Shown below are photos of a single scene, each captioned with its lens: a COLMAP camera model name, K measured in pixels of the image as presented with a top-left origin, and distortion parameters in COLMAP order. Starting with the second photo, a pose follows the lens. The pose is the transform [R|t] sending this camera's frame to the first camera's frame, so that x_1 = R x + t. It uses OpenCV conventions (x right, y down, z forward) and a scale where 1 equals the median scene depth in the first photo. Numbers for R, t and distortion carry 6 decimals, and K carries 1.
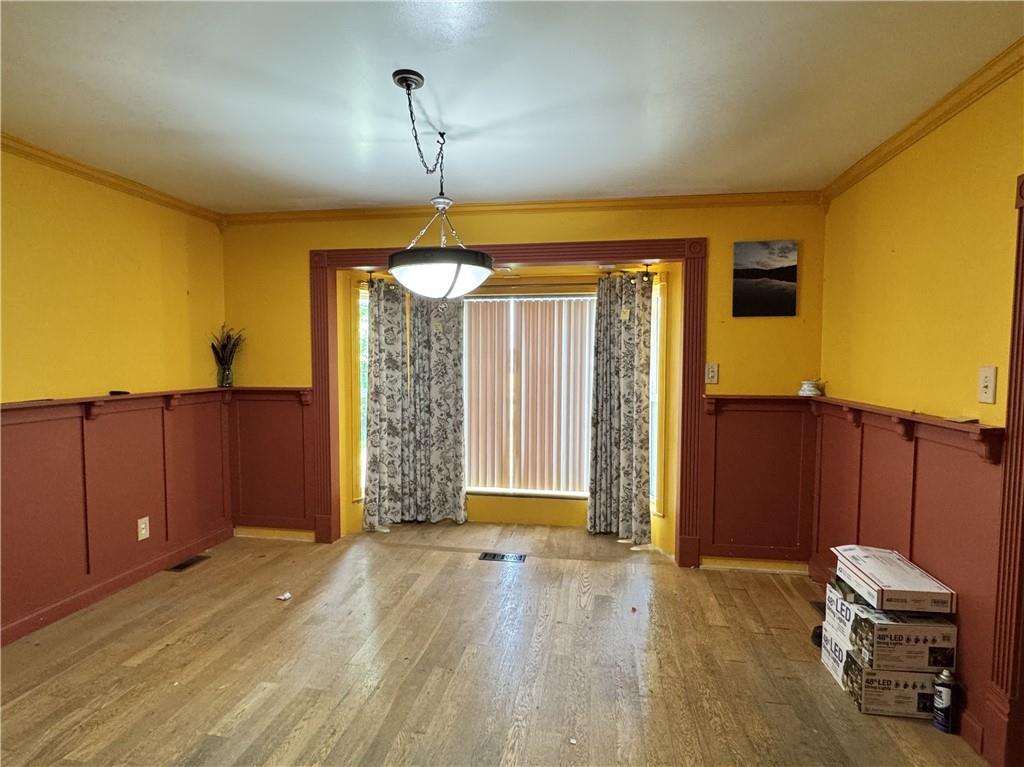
lens RADIAL K [[527.9, 0, 512.0], [0, 527.9, 383.5], [0, 0, 1]] dist [-0.002474, -0.000429]
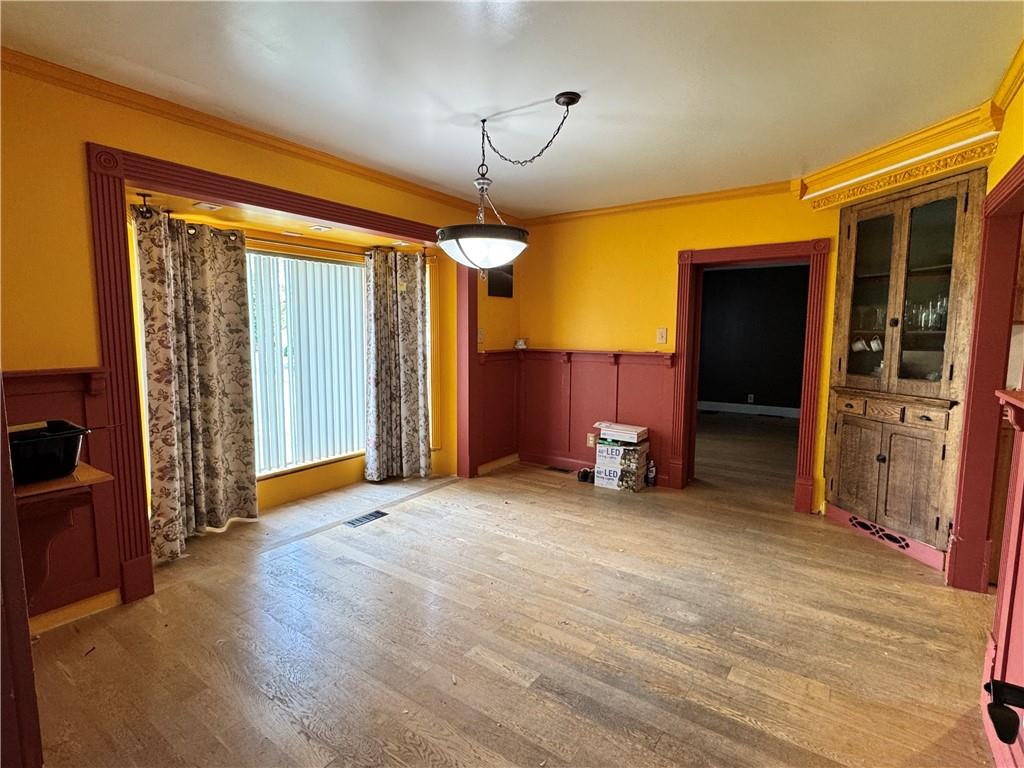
lens RADIAL K [[504.8, 0, 512.0], [0, 504.8, 384.0], [0, 0, 1]] dist [-0.000888, -0.000478]
pose [[0.436510, -0.098875, 0.894250, -0.782533], [0.042278, 0.995099, 0.089389, -0.006830], [-0.898706, -0.001212, 0.438551, 0.330468]]
